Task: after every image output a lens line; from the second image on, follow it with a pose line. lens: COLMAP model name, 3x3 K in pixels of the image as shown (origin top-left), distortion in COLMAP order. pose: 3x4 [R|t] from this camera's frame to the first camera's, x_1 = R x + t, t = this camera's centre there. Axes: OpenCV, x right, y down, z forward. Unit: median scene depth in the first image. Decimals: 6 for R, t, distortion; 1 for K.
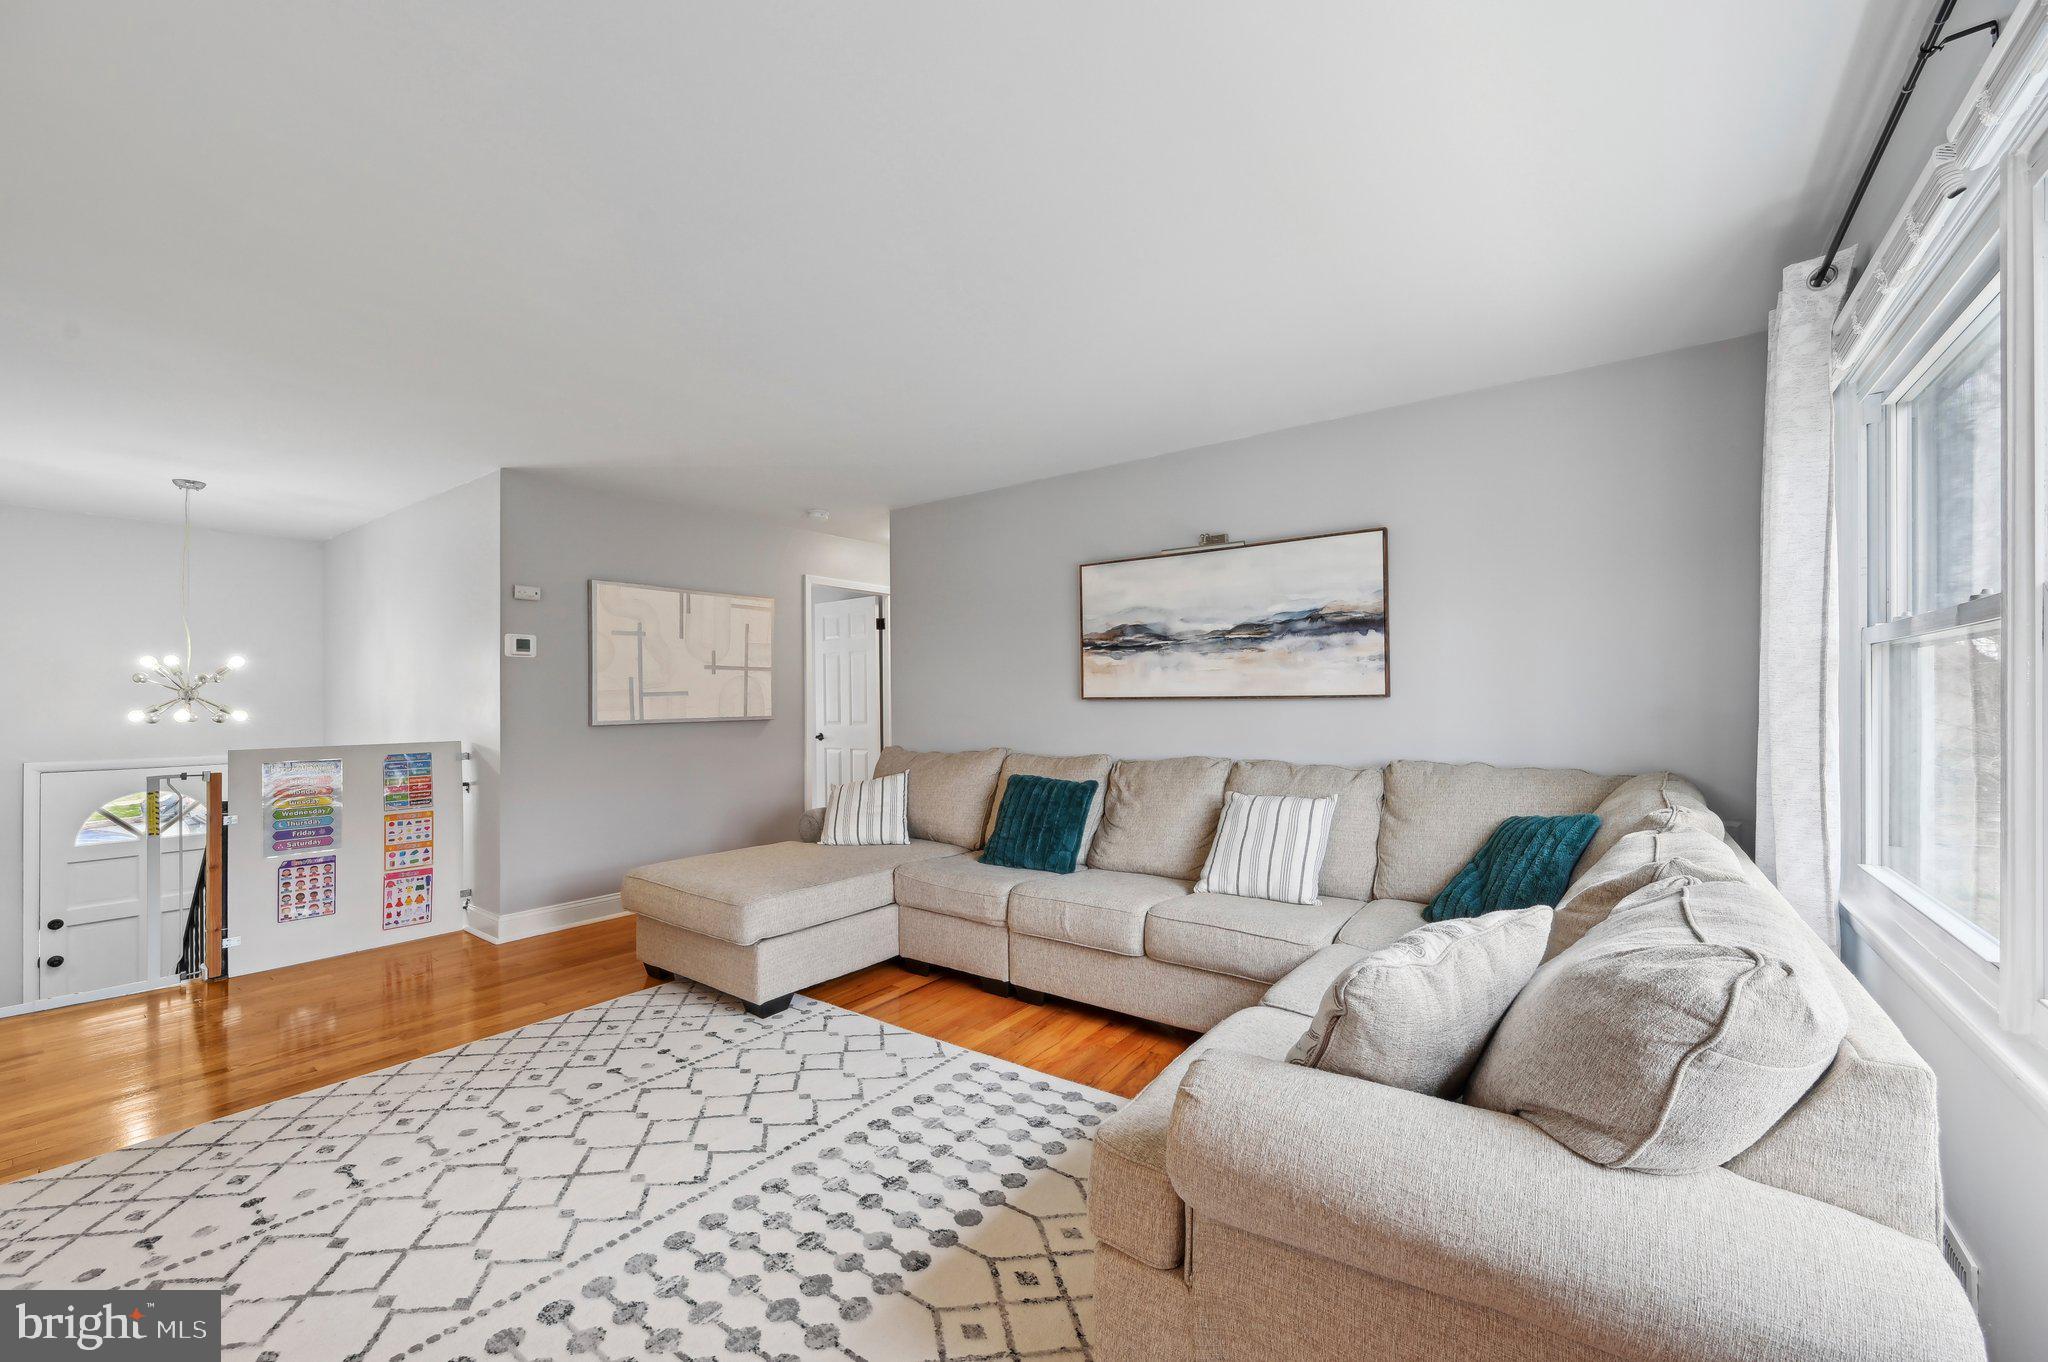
lens RADIAL K [[809.4, 0, 1024.5], [0, 809.4, 704.5], [0, 0, 1]] dist [0.001107, 0.000066]
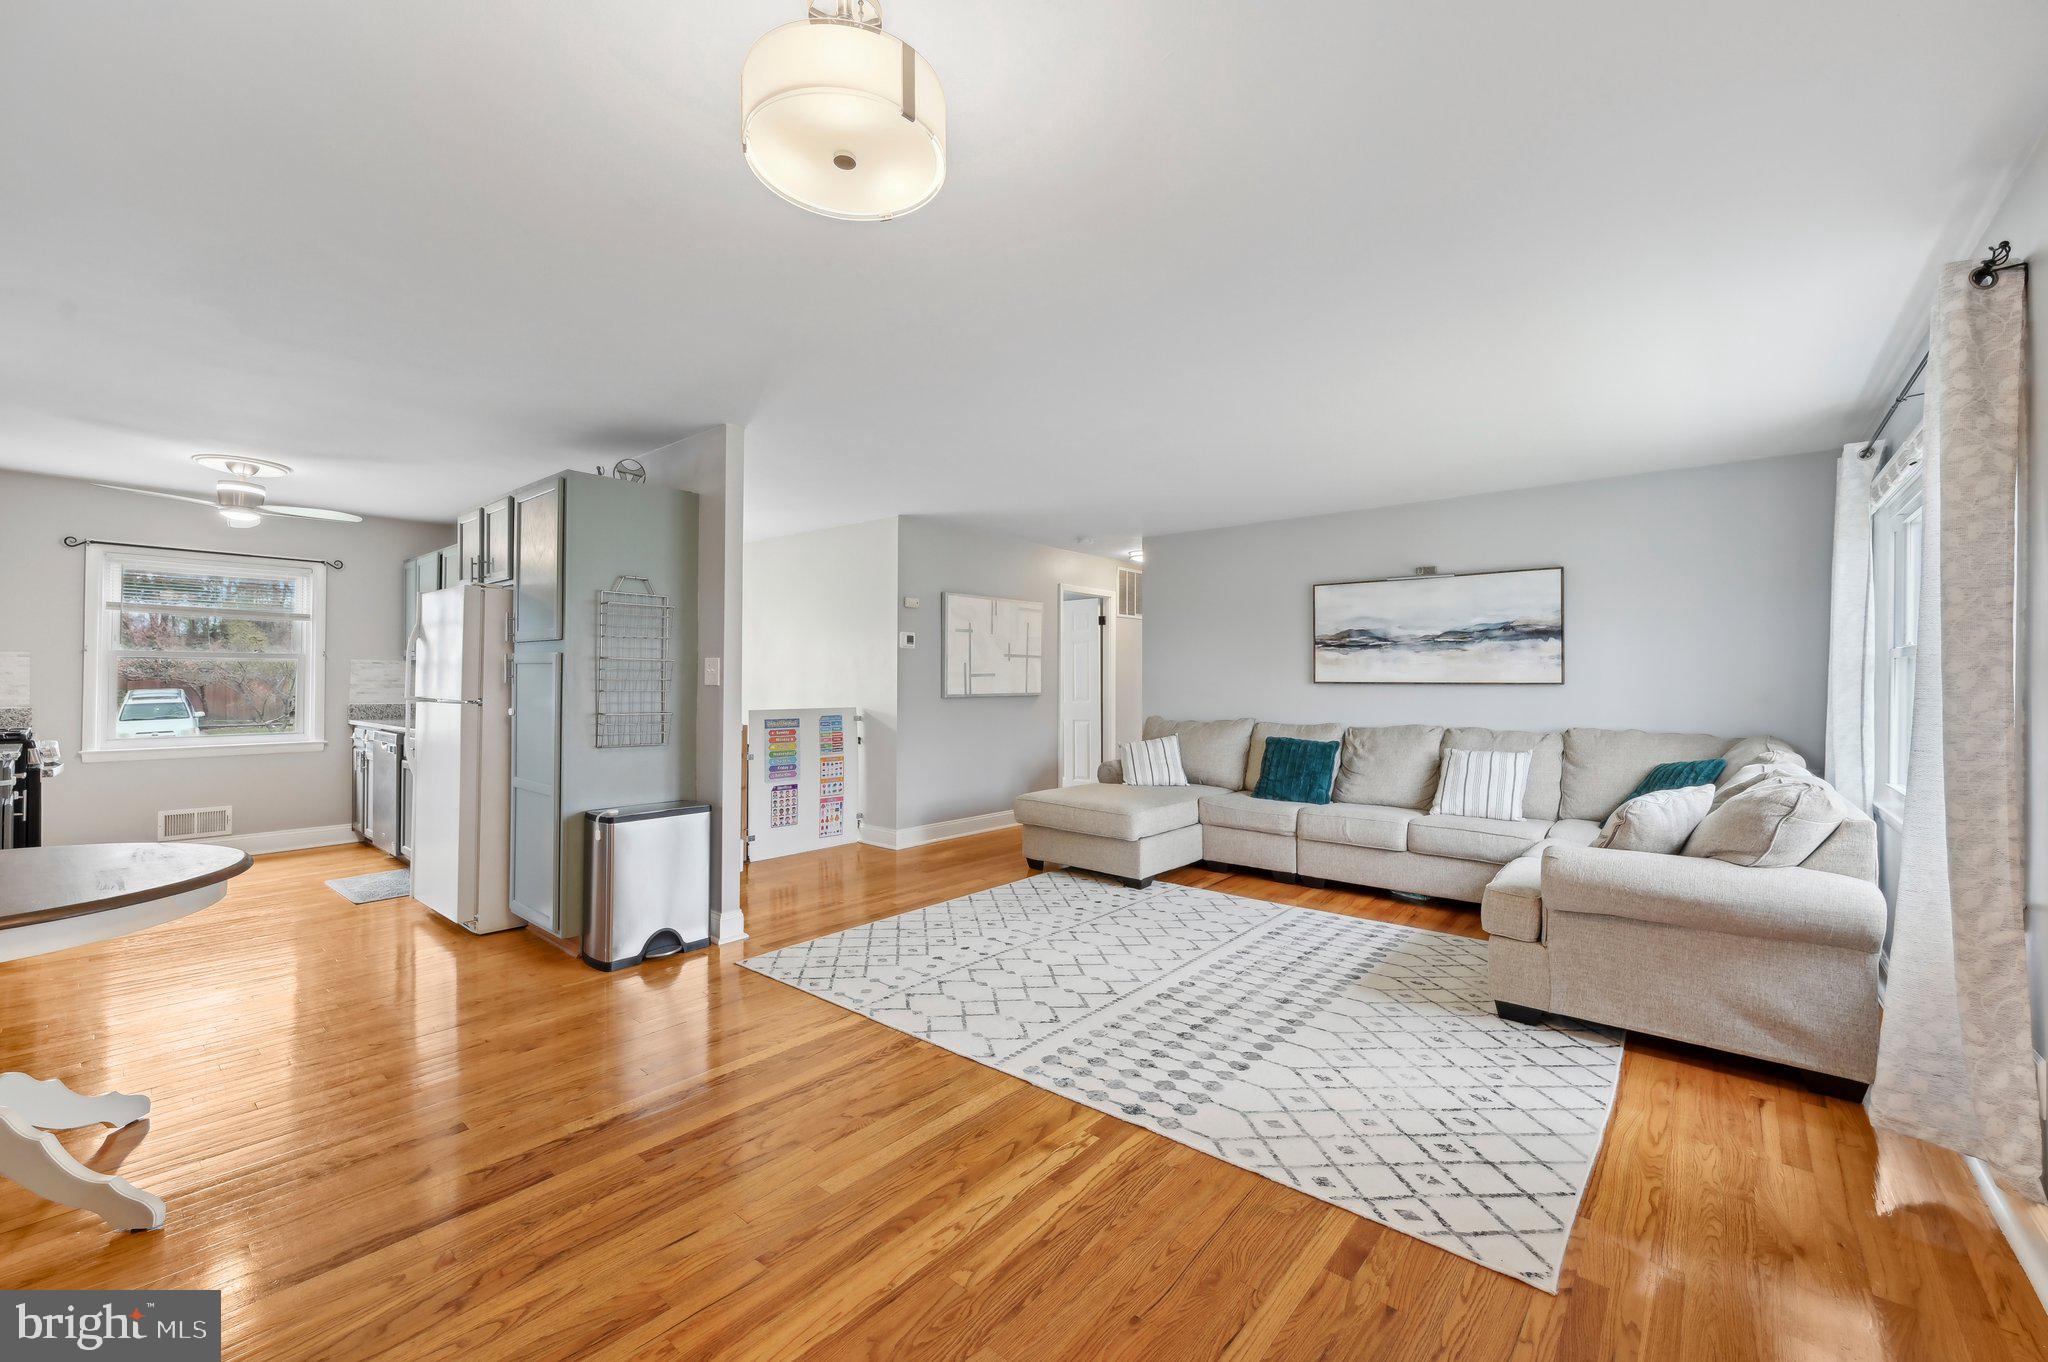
lens RADIAL K [[815.2, 0, 1021.7], [0, 815.2, 684.7], [0, 0, 1]] dist [0.001619, 0.000058]
pose [[0.997777, 0.012727, -0.065416, -0.406664], [-0.012827, 0.999917, -0.001105, 0.004962], [0.065397, 0.001942, 0.997857, -0.497600]]
